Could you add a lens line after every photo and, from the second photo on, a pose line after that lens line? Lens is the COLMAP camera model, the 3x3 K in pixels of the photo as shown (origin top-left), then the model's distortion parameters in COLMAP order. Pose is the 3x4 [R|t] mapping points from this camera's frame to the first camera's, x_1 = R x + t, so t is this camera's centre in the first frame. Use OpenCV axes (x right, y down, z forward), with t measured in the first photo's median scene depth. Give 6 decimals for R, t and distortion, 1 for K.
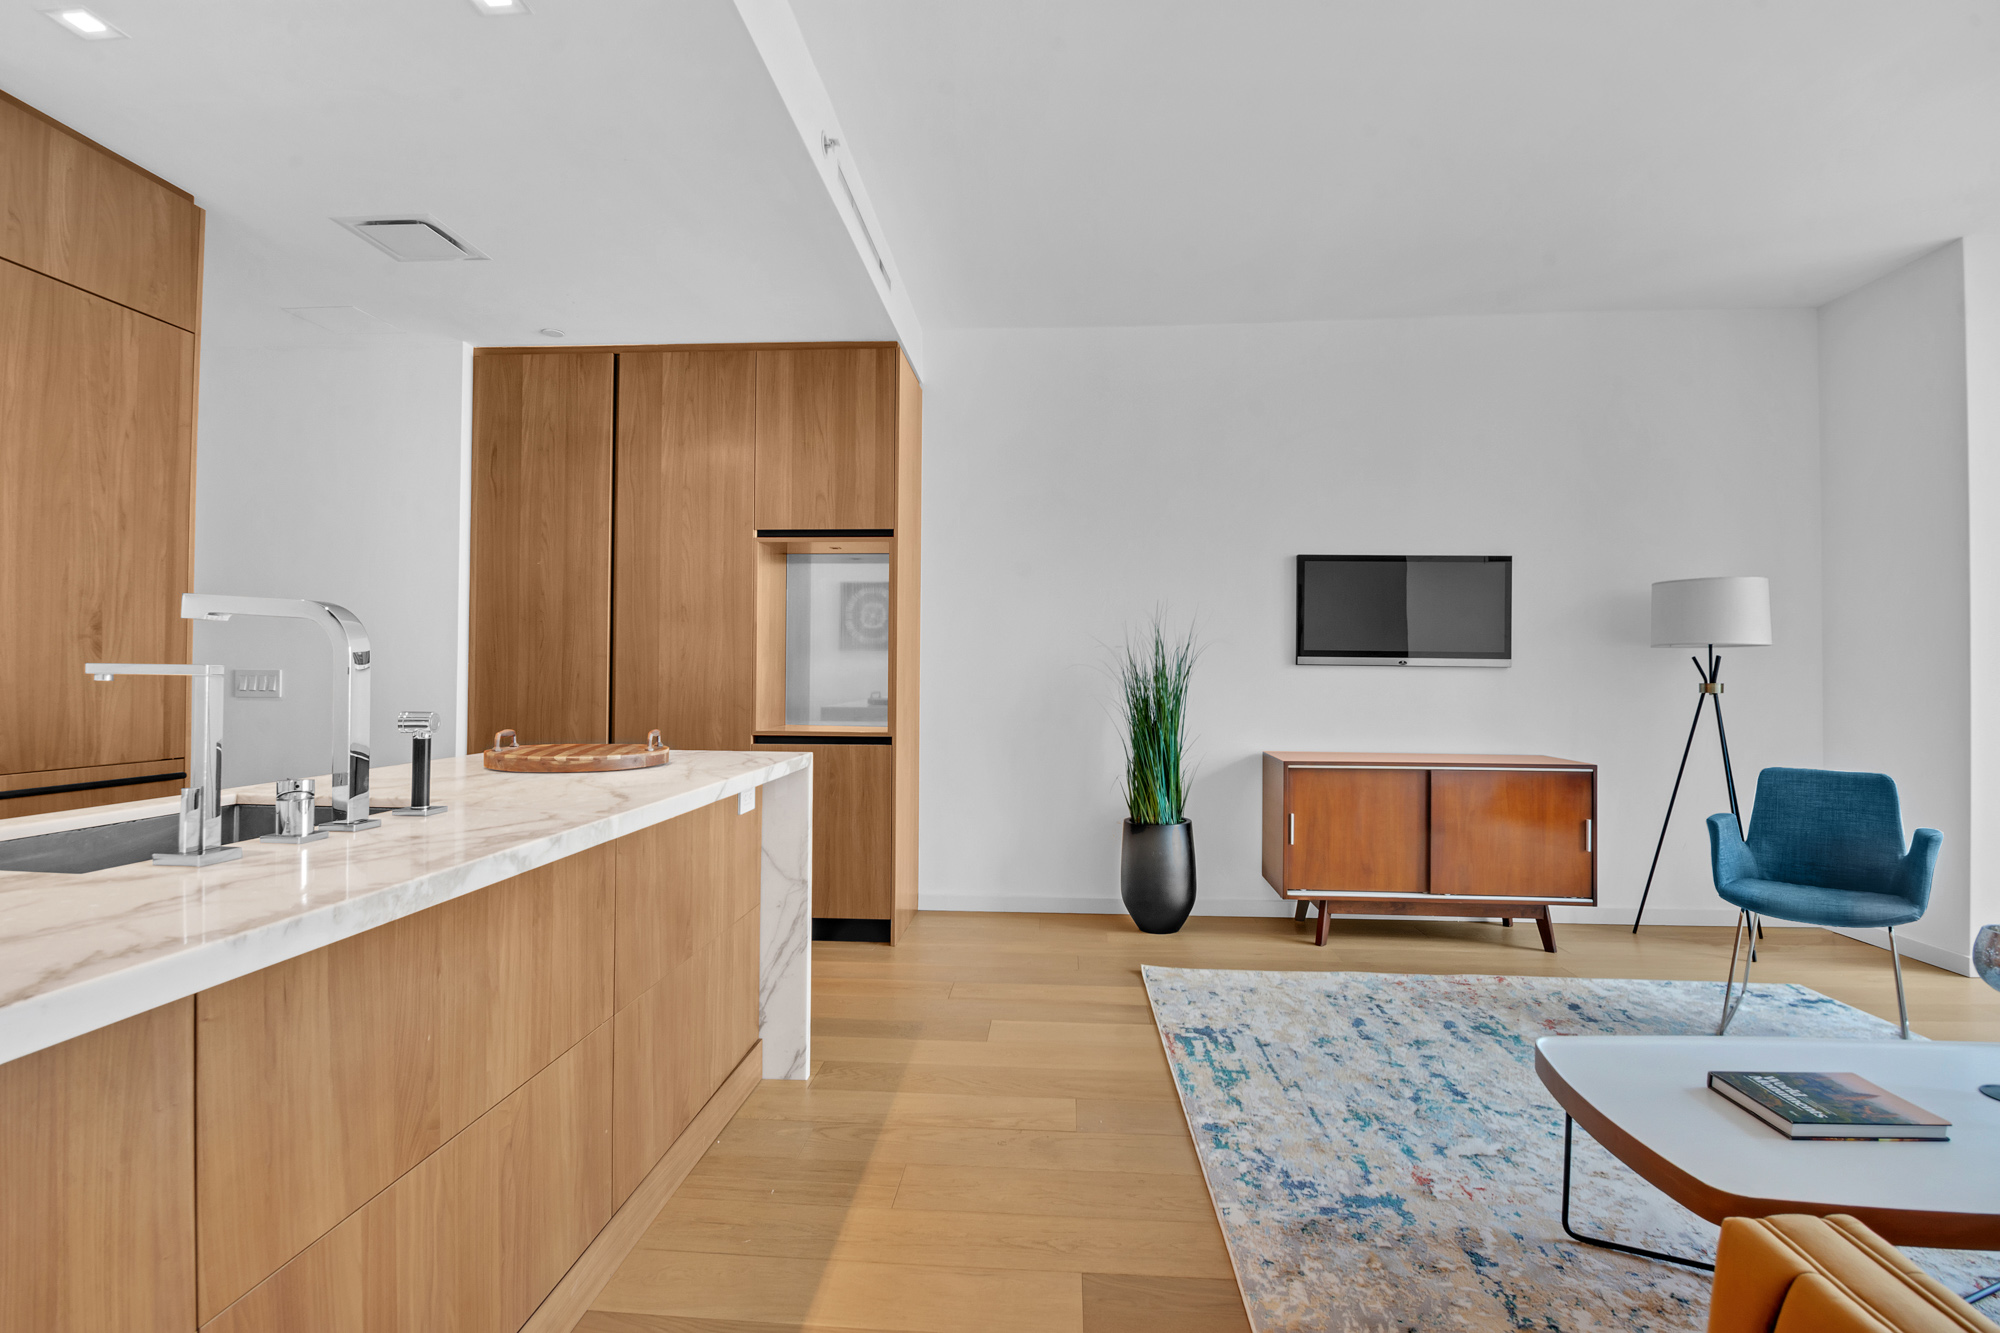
lens RADIAL K [[965.2, 0, 1000.0], [0, 965.2, 666.5], [0, 0, 1]] dist [-0.000956, -0.000372]
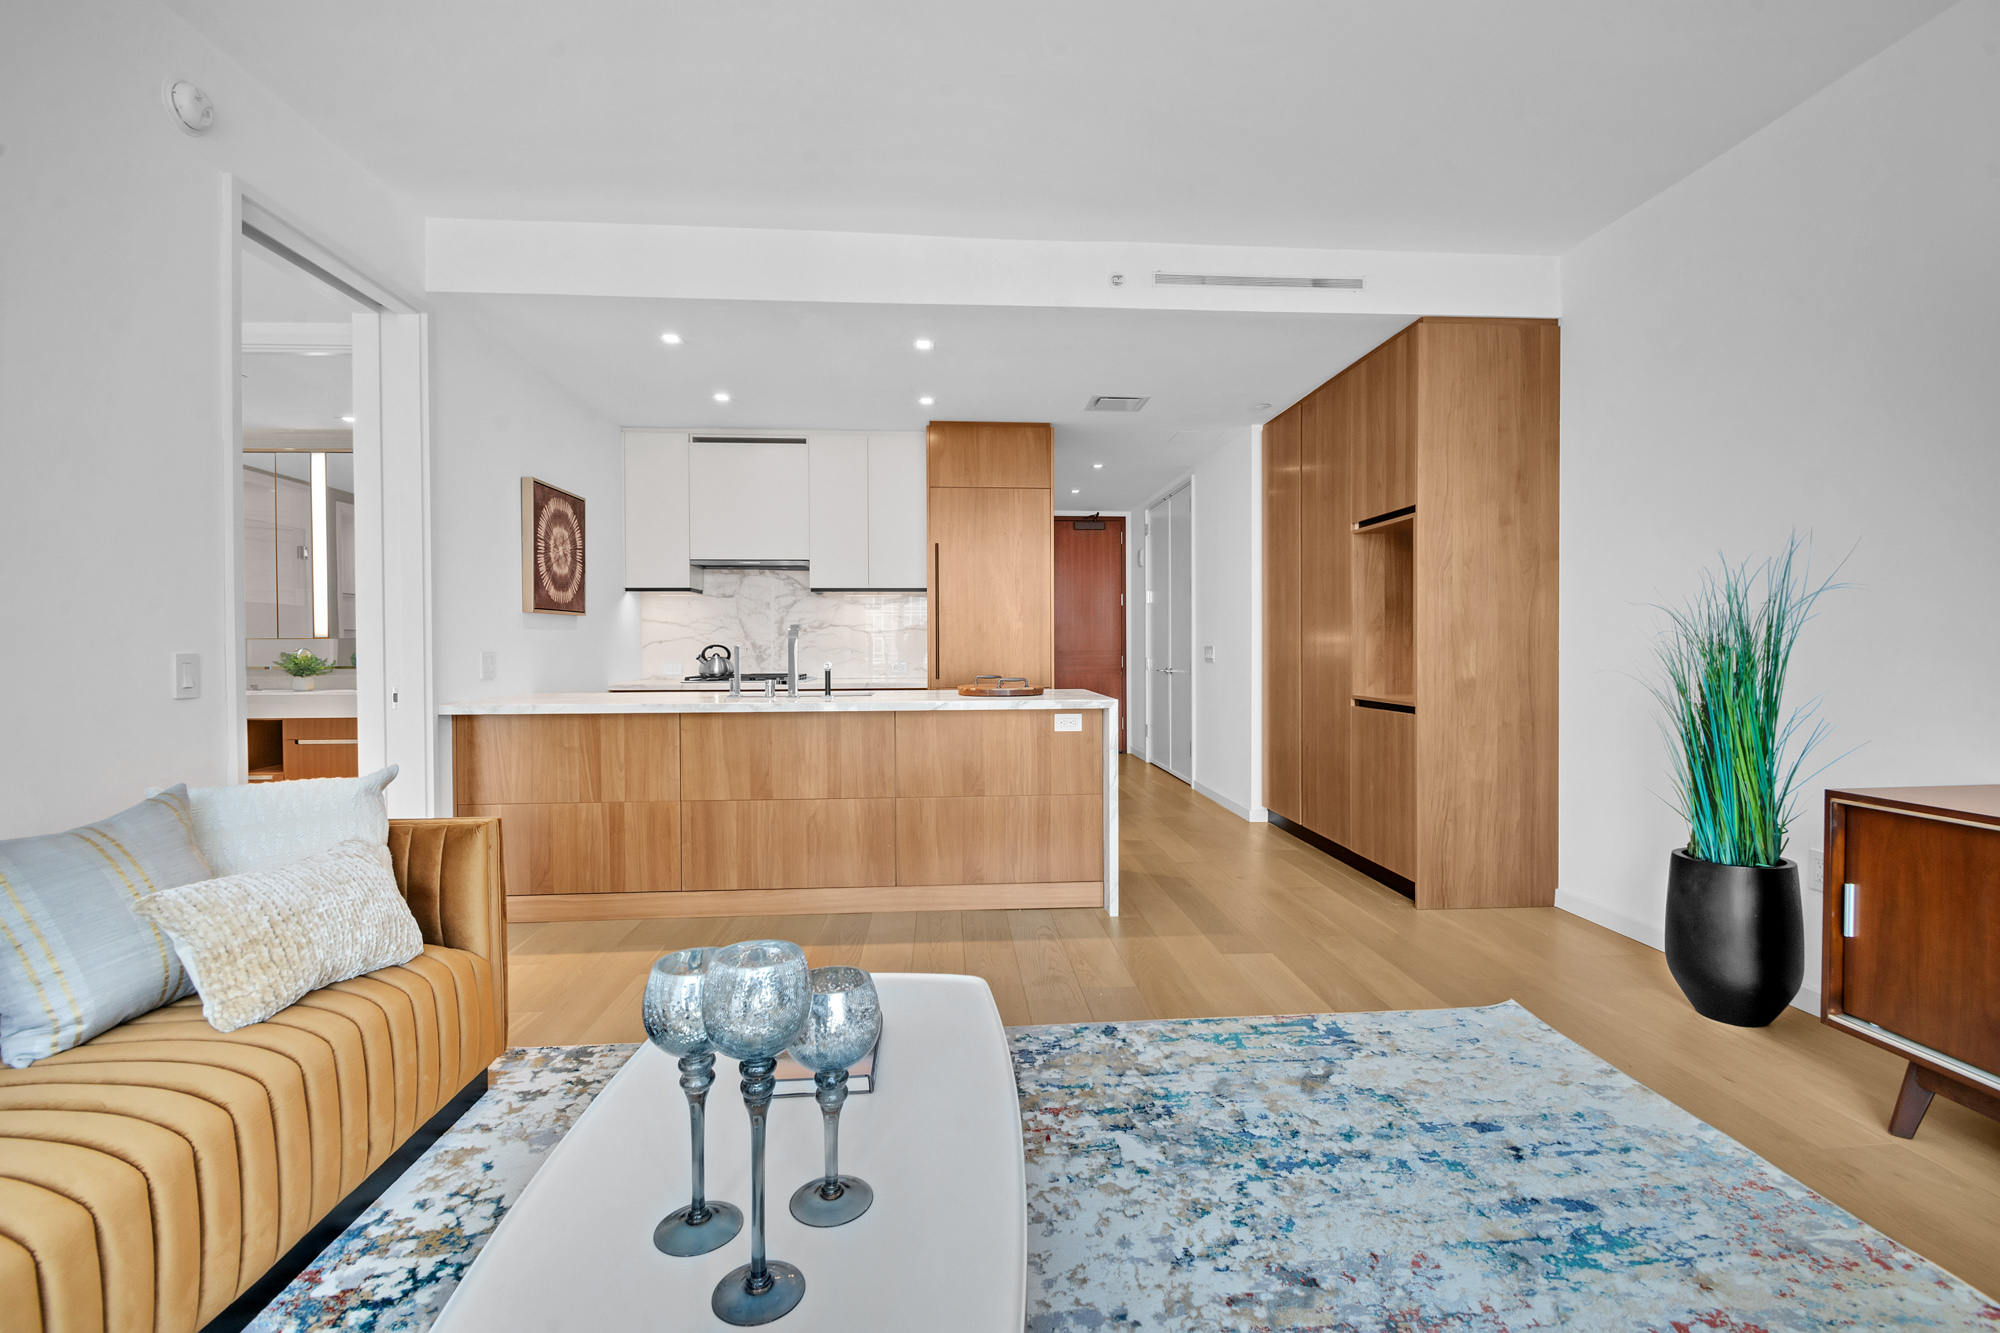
lens RADIAL K [[869.1, 0, 1003.6], [0, 869.1, 660.1], [0, 0, 1]] dist [-0.001766, -0.000583]
pose [[0.142388, 0.012312, -0.989734, 1.014460], [0.013689, 0.999803, 0.014406, 0.006082], [0.989716, -0.015600, 0.142191, 0.589206]]
